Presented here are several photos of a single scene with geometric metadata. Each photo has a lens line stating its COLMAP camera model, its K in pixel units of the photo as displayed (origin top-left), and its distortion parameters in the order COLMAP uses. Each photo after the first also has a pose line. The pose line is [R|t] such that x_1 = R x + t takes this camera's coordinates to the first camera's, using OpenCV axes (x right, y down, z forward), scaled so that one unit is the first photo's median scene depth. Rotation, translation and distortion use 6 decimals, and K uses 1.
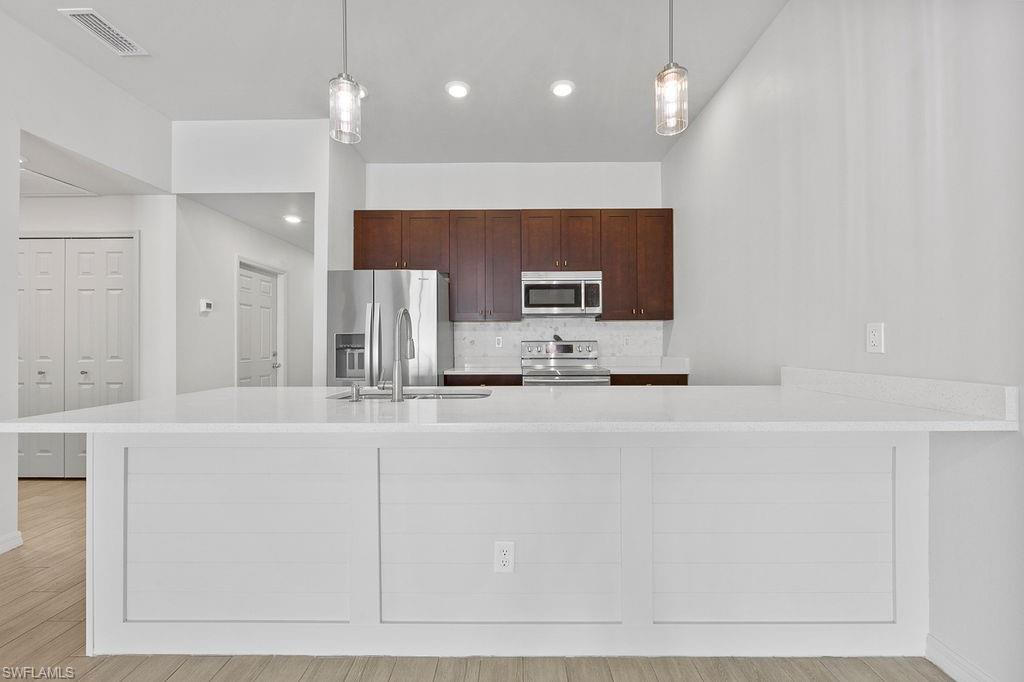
lens RADIAL K [[415.9, 0, 512.4], [0, 415.9, 340.8], [0, 0, 1]] dist [-0.000967, 0.000005]
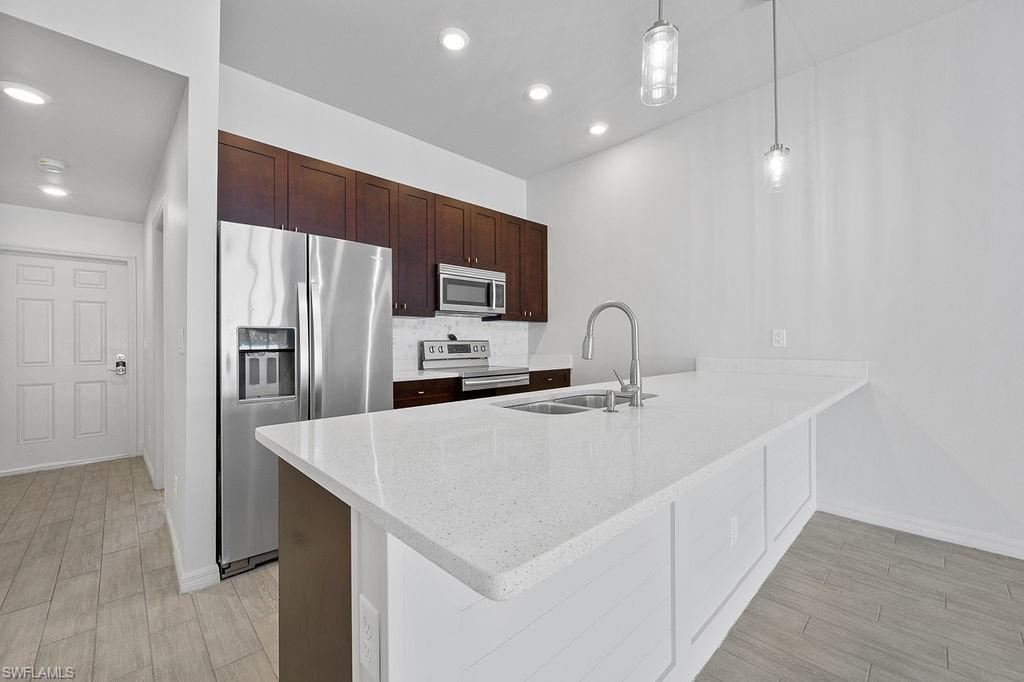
lens RADIAL K [[415.9, 0, 515.7], [0, 415.9, 340.4], [0, 0, 1]] dist [-0.000967, 0.000005]
pose [[0.708664, 0.001618, 0.705544, -0.490022], [0.000361, 0.999996, -0.002656, 0.002816], [-0.705546, 0.002137, 0.708661, 0.244225]]
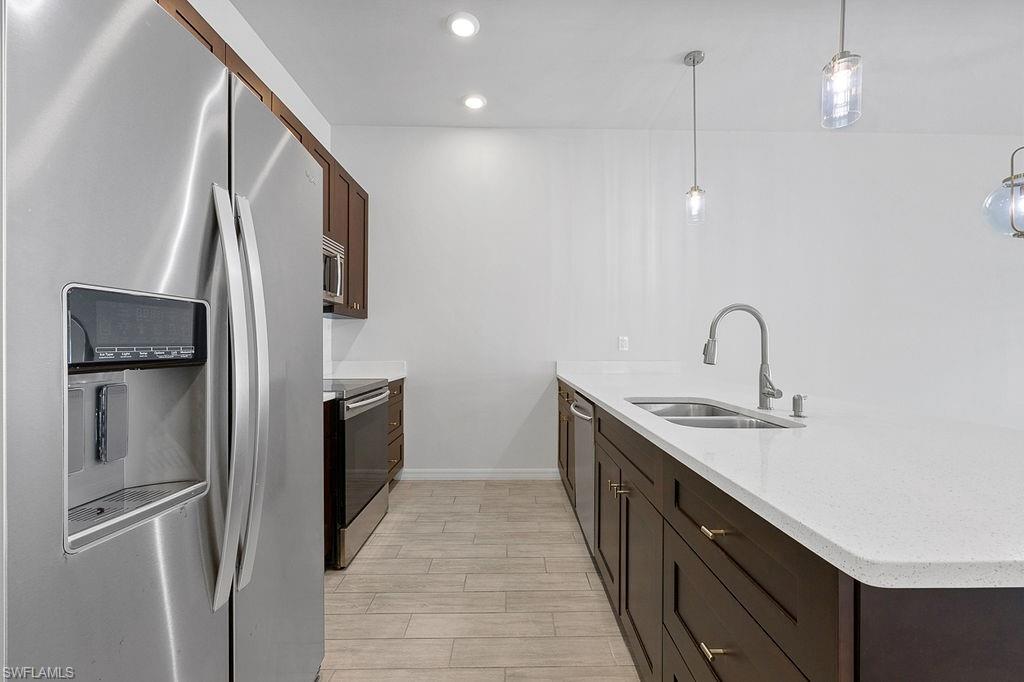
lens RADIAL K [[415.9, 0, 515.4], [0, 415.9, 346.7], [0, 0, 1]] dist [-0.000967, 0.000005]
pose [[-0.026222, 0.000378, 0.999656, -0.520073], [-0.008658, 0.999962, -0.000605, 0.006231], [-0.999619, -0.008671, -0.026217, 0.704081]]
